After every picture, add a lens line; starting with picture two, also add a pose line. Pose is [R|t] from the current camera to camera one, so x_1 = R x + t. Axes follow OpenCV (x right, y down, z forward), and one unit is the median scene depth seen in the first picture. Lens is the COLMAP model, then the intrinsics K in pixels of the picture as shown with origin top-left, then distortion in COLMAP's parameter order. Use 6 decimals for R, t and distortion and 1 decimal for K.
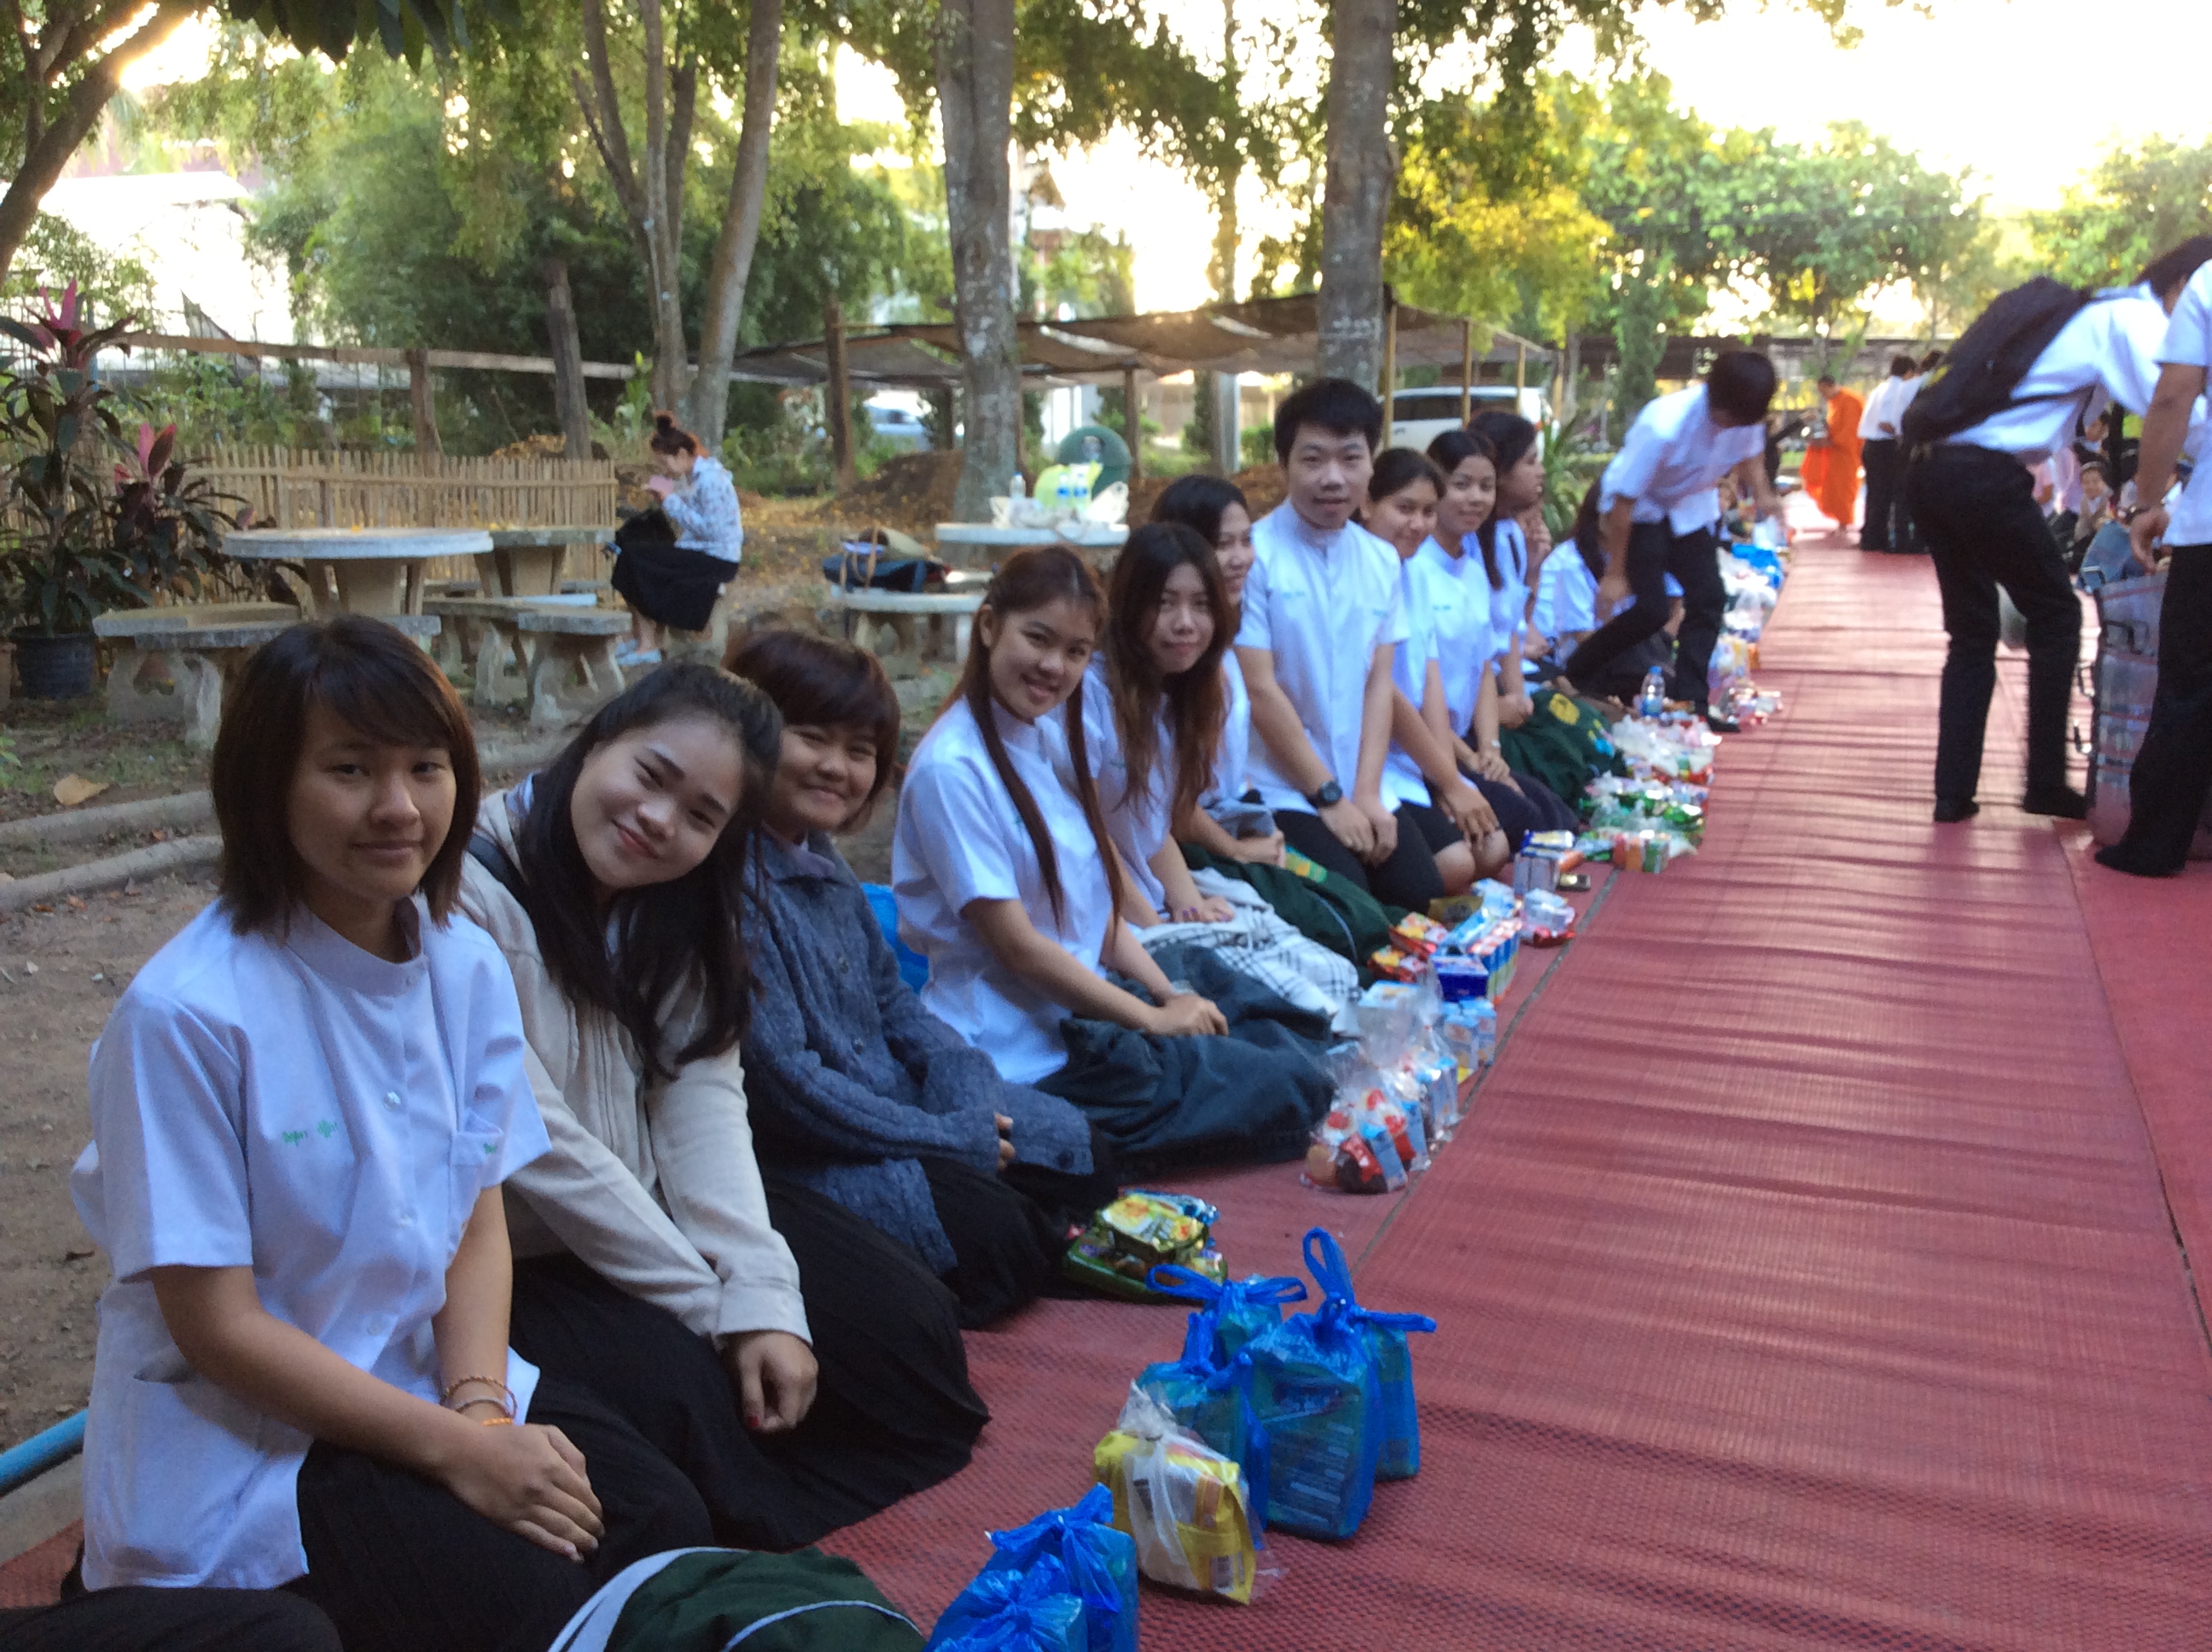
lens RADIAL K [[2063.6, 0, 1100.8], [0, 2063.6, 835.0], [0, 0, 1]] dist [0.130582, -0.269232]
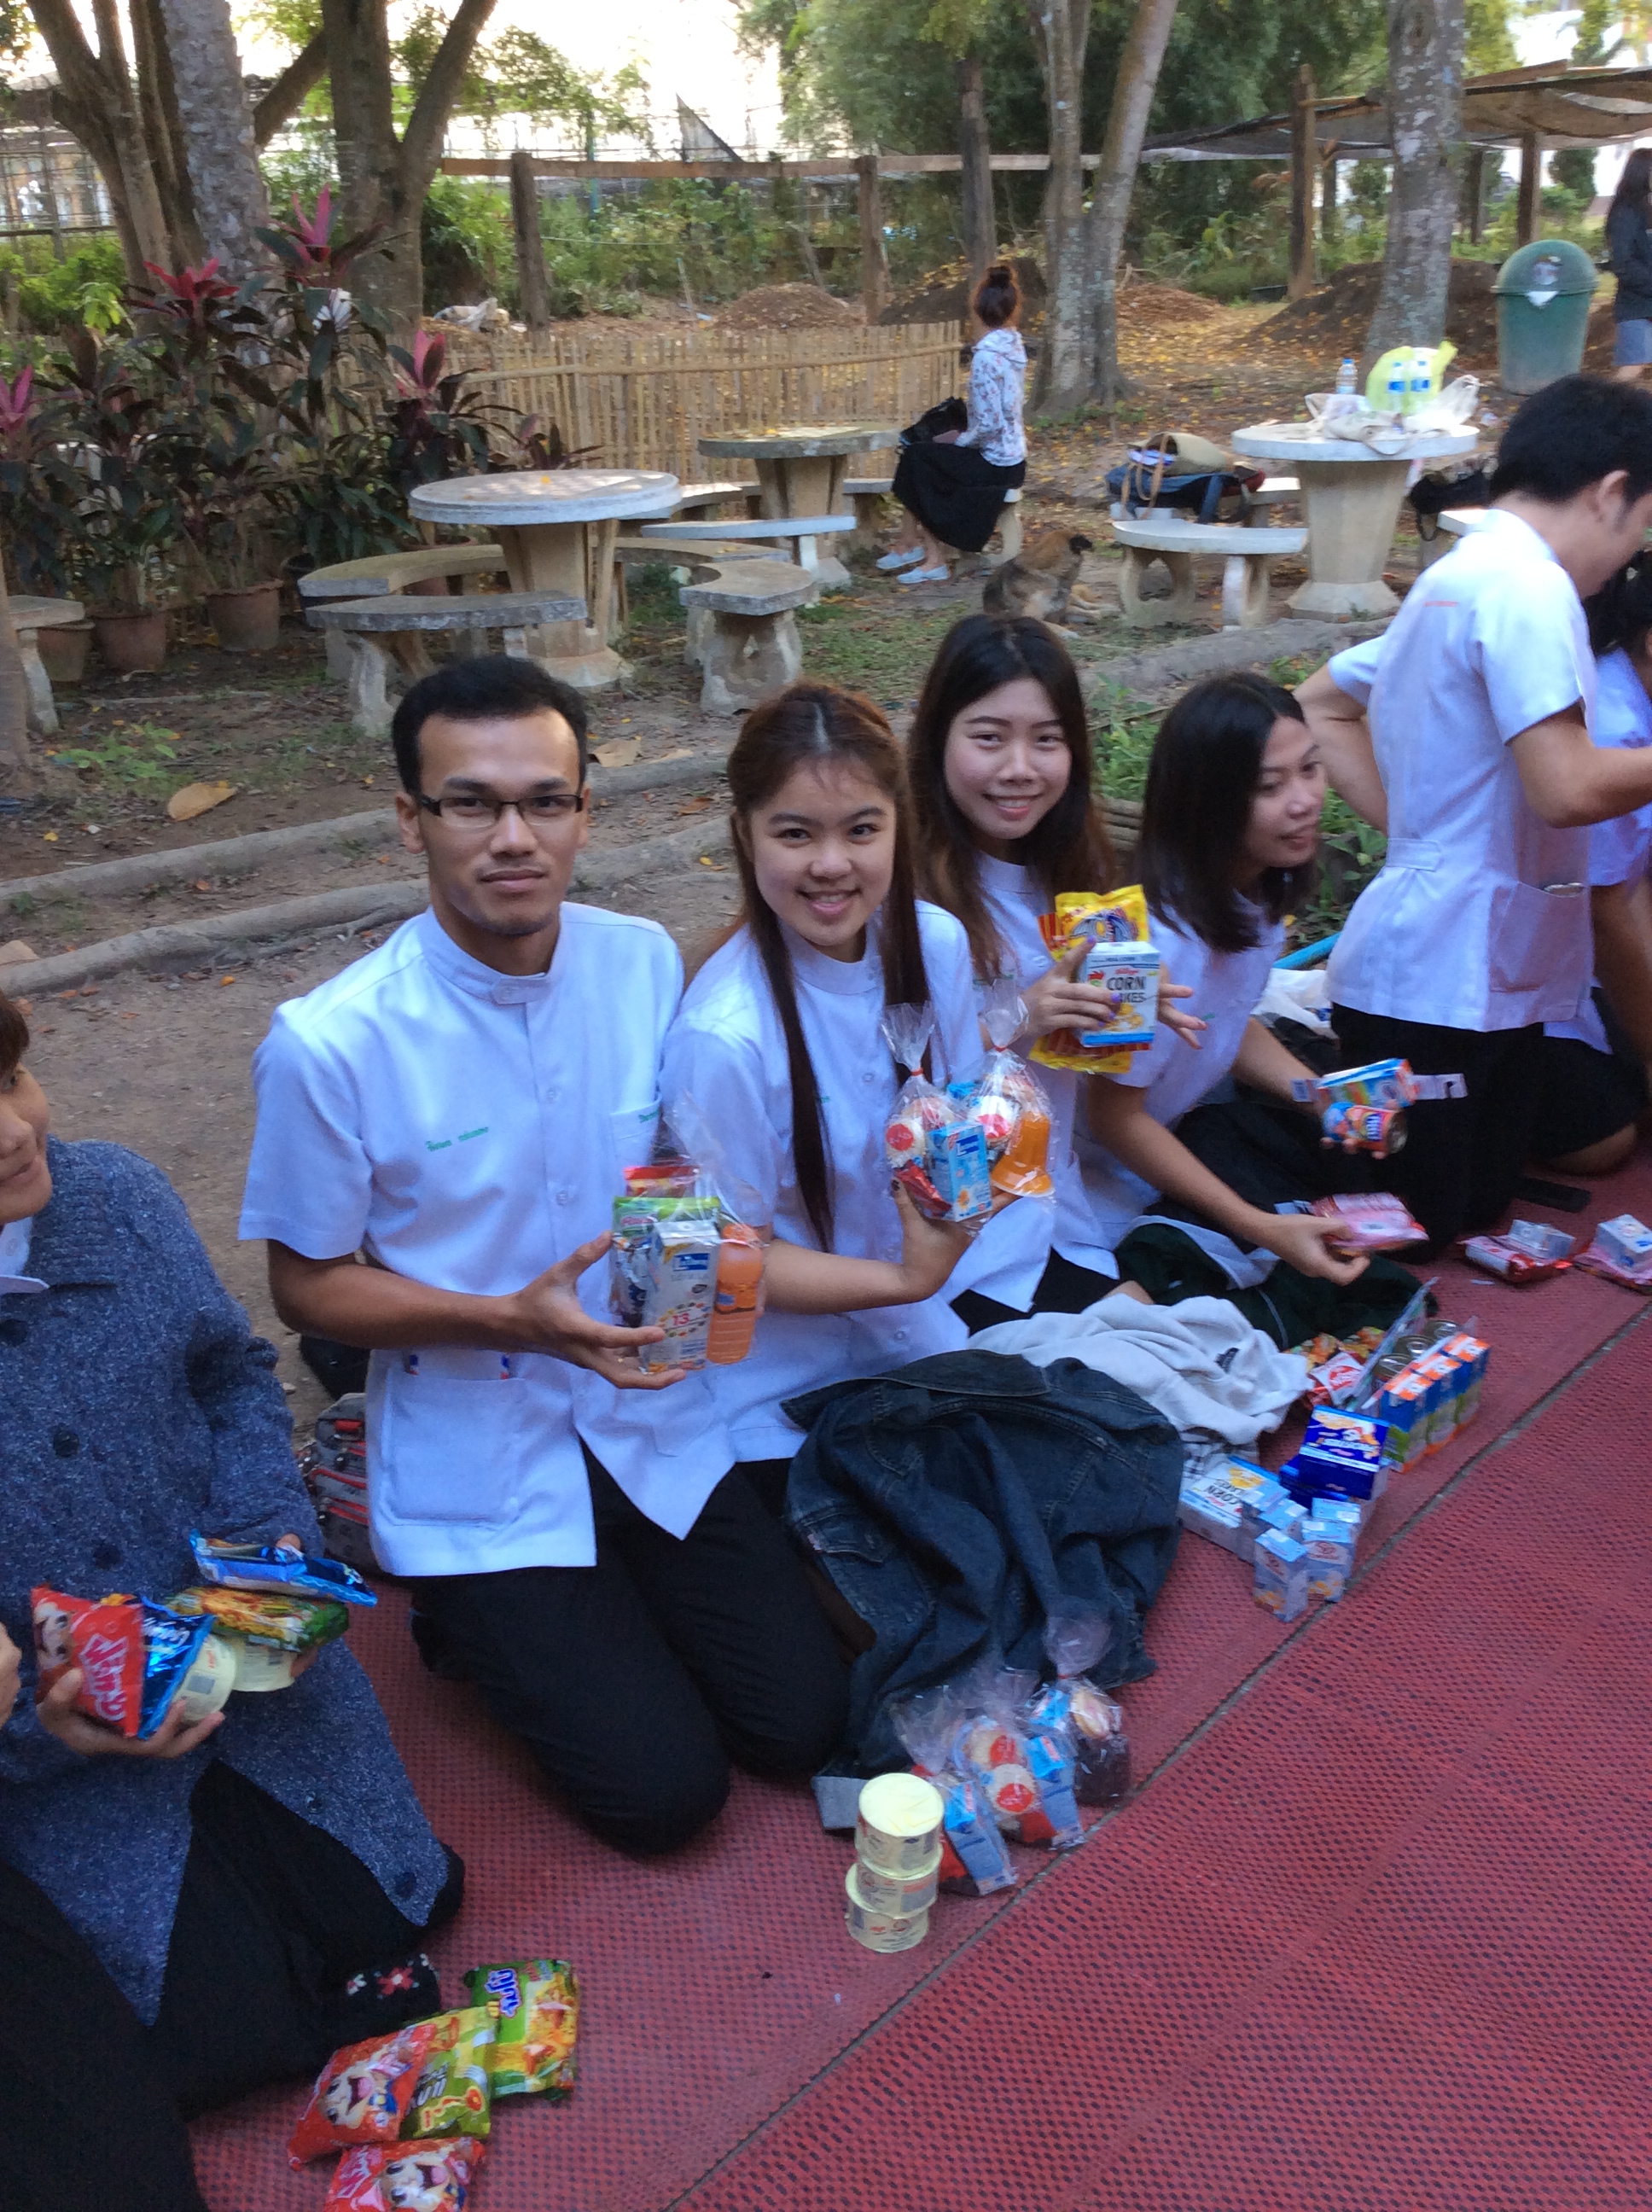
lens RADIAL K [[2099.6, 0, 783.5], [0, 2099.6, 1100.1], [0, 0, 1]] dist [0.017951, 0.002133]
pose [[0.928874, 0.105251, -0.355126, 0.072158], [-0.028069, 0.976023, 0.215851, -0.056735], [0.369330, -0.190531, 0.909557, 0.094814]]
